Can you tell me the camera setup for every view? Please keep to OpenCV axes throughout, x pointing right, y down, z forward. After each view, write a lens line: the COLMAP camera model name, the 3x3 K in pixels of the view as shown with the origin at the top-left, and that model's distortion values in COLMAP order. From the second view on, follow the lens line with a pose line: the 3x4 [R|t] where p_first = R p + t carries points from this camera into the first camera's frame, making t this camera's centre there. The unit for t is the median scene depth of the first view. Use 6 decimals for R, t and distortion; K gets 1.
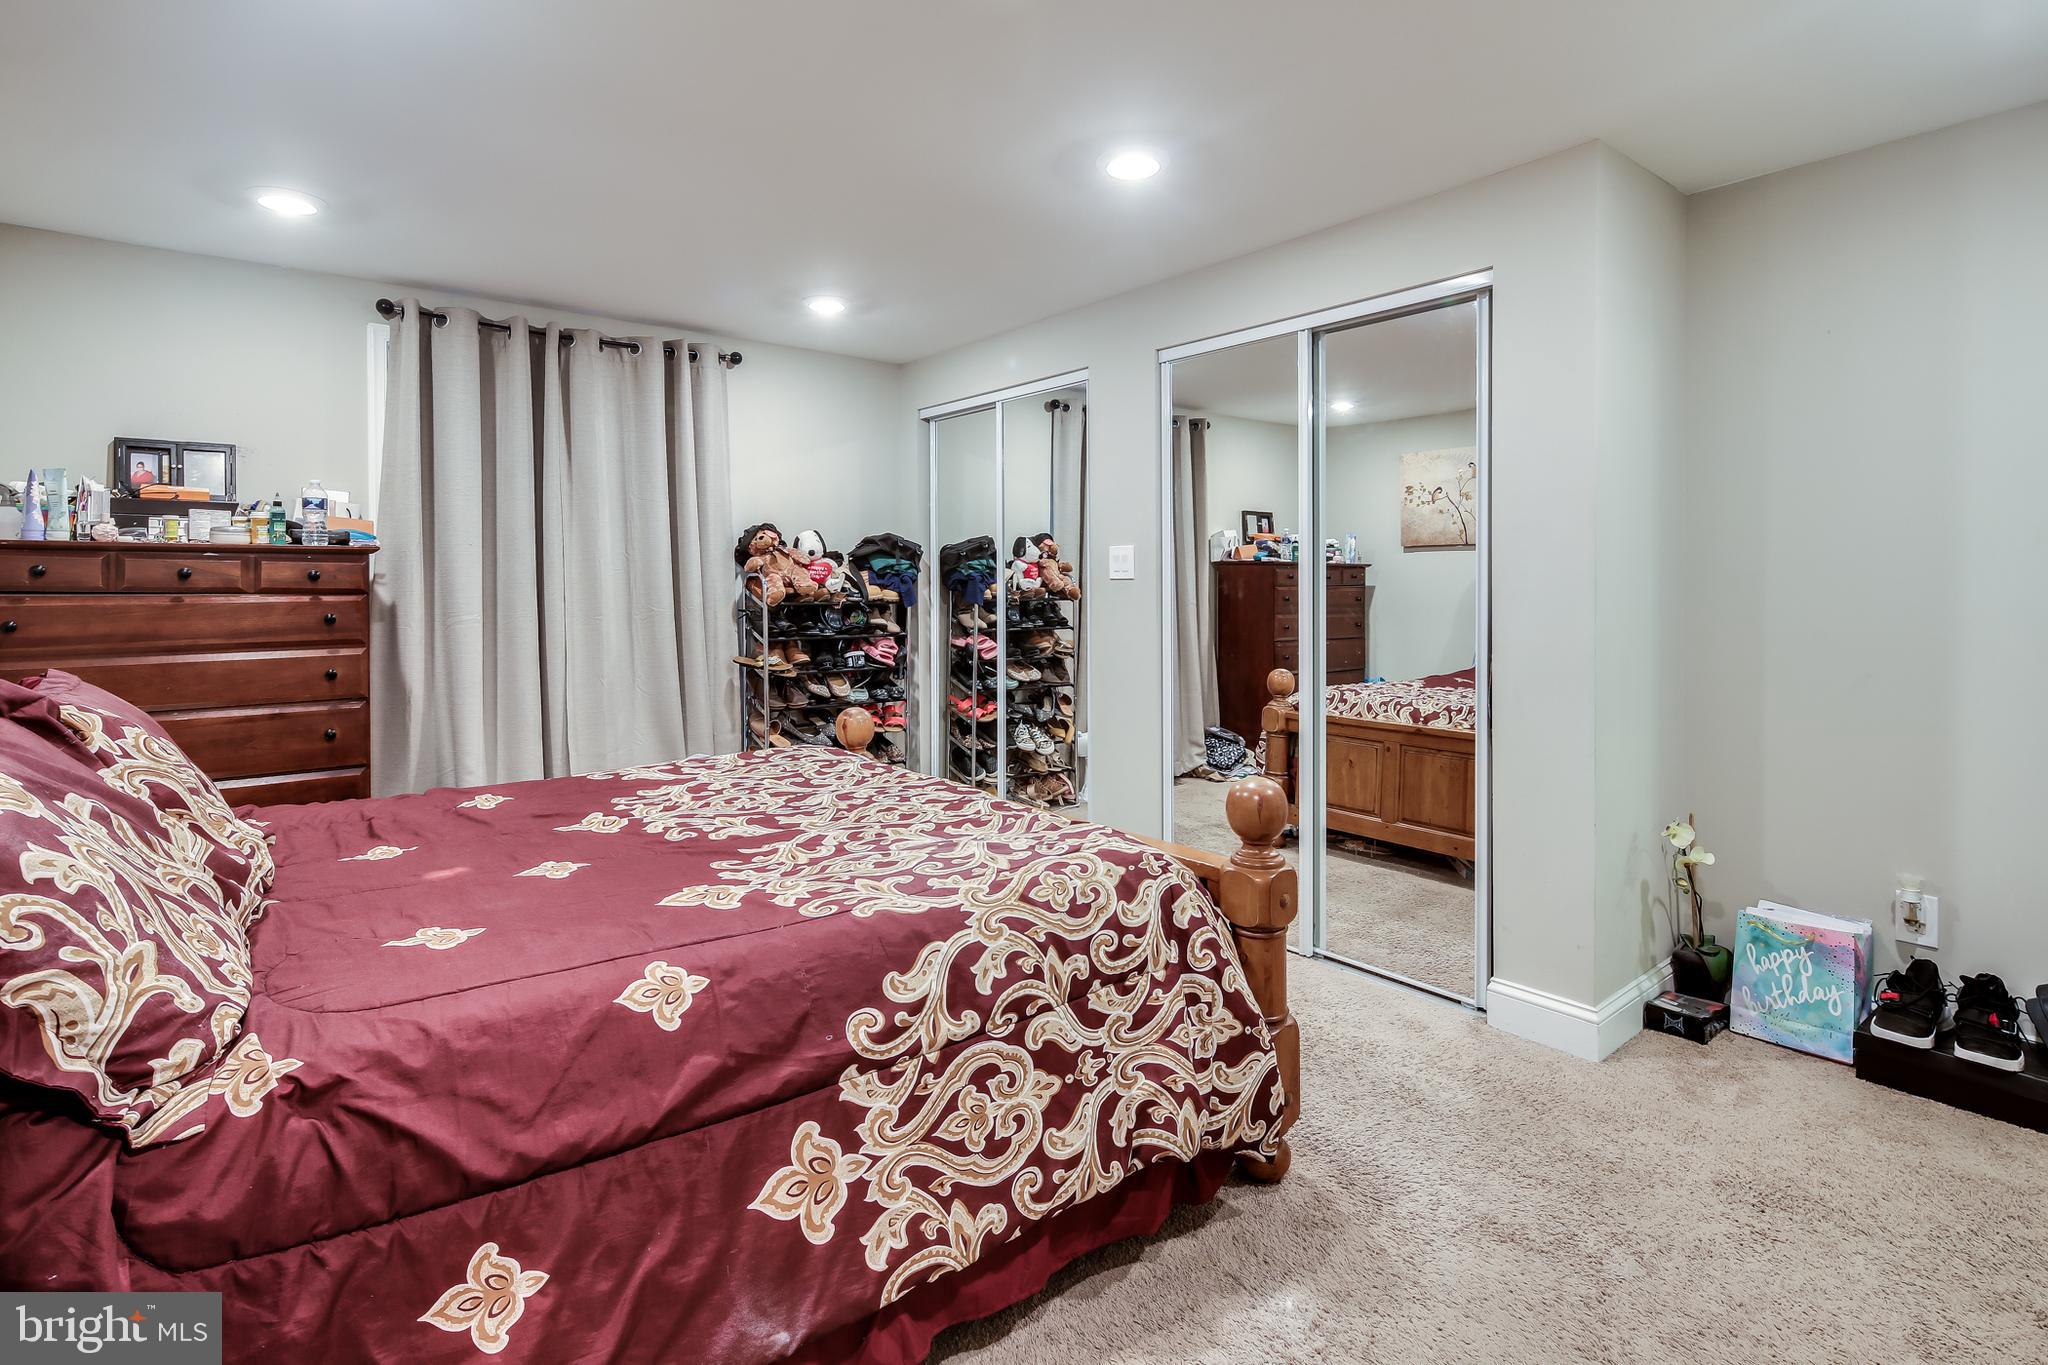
lens RADIAL K [[995.0, 0, 1011.1], [0, 995.0, 599.4], [0, 0, 1]] dist [-0.002057, -0.000322]
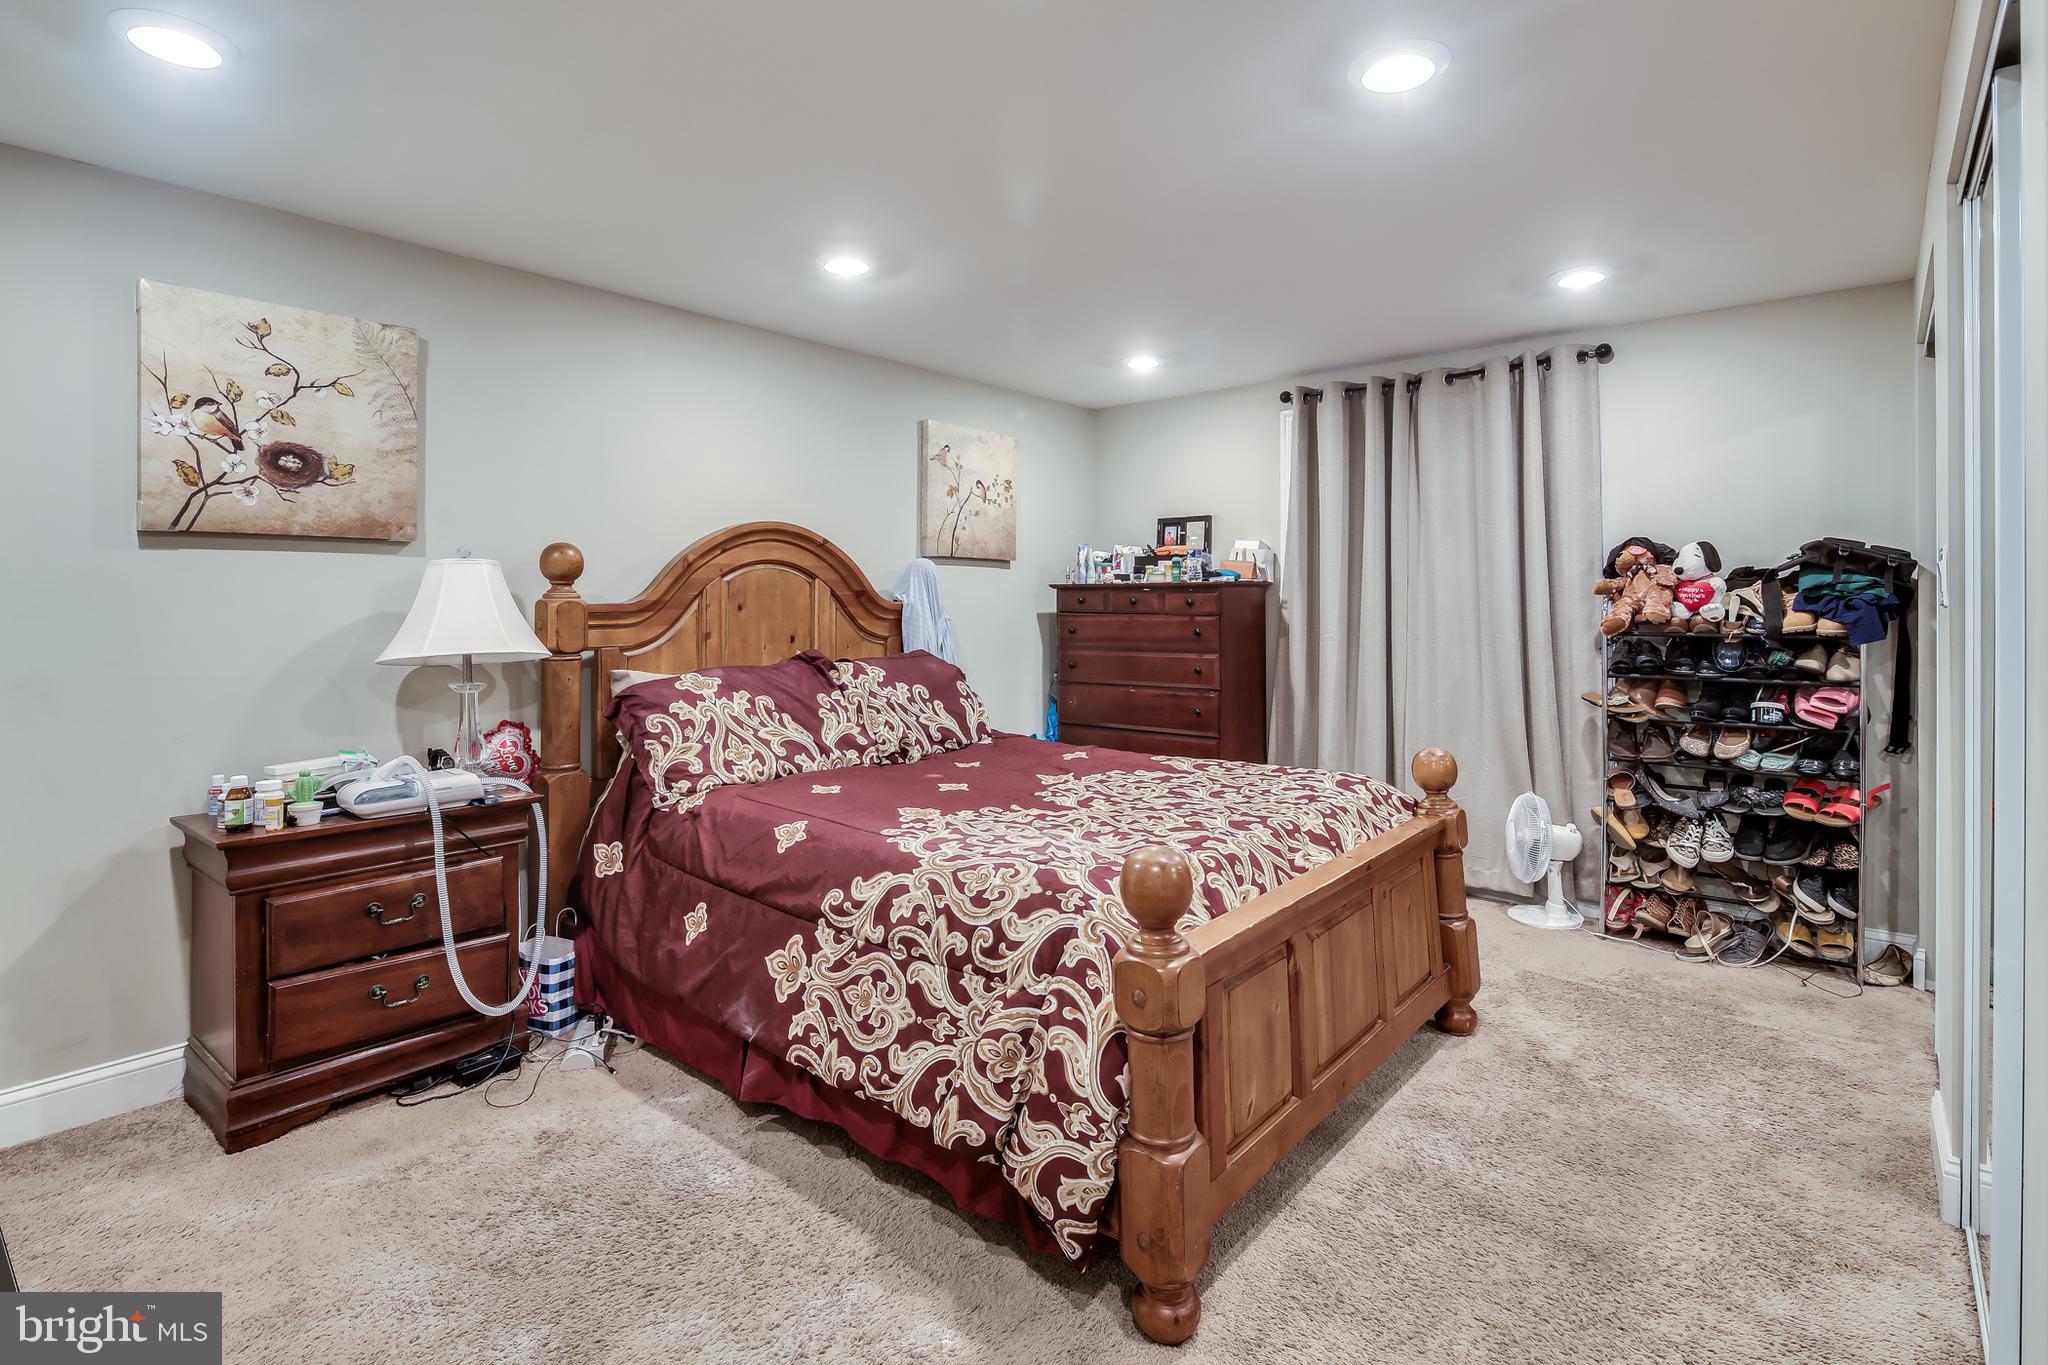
lens RADIAL K [[995.0, 0, 1011.1], [0, 995.0, 599.4], [0, 0, 1]] dist [-0.002057, -0.000322]
pose [[0.185831, -0.003117, -0.982577, 1.200343], [-0.014489, 0.999878, -0.005913, -0.028721], [0.982475, 0.015336, 0.185763, 0.817420]]
